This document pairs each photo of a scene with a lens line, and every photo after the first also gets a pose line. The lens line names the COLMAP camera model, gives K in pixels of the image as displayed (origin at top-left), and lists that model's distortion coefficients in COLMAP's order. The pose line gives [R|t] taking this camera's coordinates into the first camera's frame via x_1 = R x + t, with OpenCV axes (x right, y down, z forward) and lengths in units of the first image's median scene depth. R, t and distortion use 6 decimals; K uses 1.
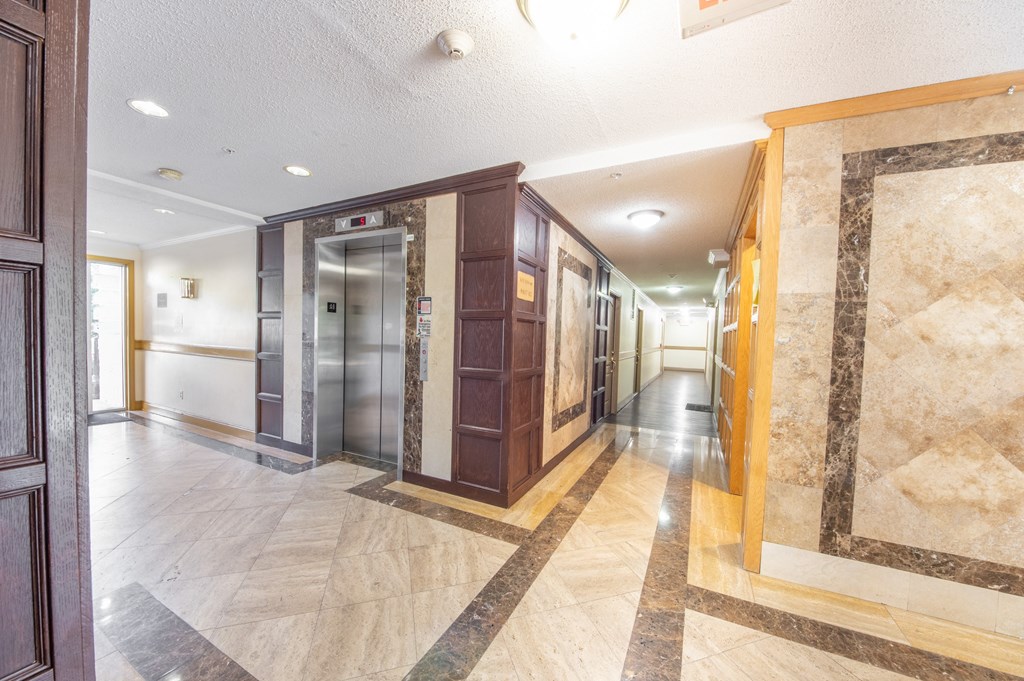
lens RADIAL K [[369.2, 0, 510.5], [0, 369.2, 346.4], [0, 0, 1]] dist [-0.003549, -0.000633]
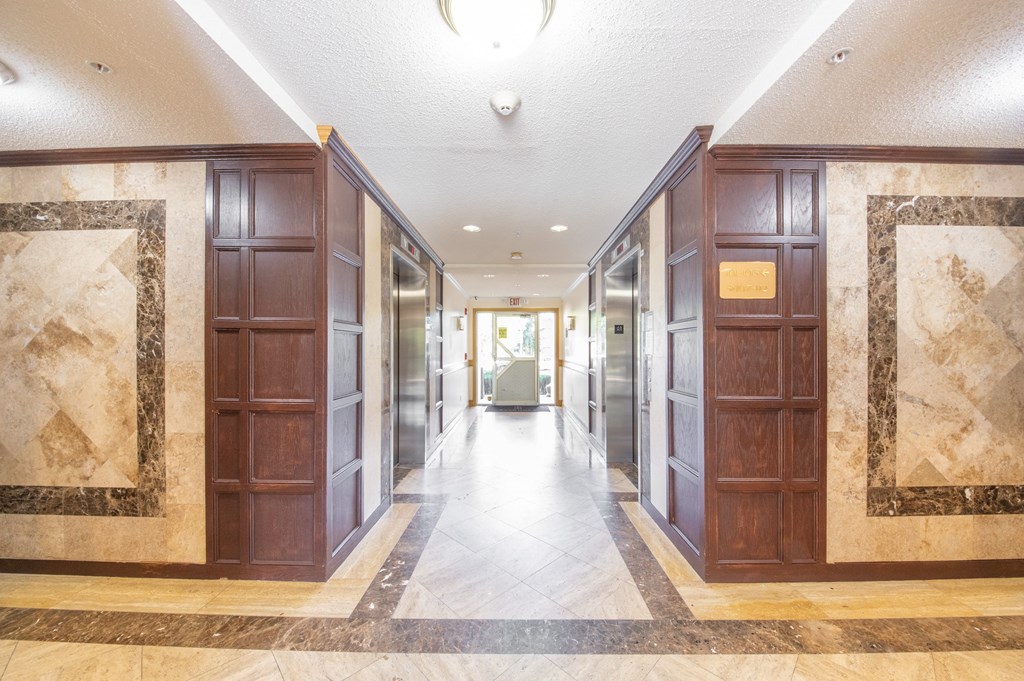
lens RADIAL K [[369.2, 0, 512.2], [0, 369.2, 347.5], [0, 0, 1]] dist [-0.003549, -0.000633]
pose [[0.443685, -0.035205, -0.895491, 0.404739], [-0.008969, 0.999004, -0.043718, 0.000779], [0.896138, 0.027429, 0.442927, 0.242523]]
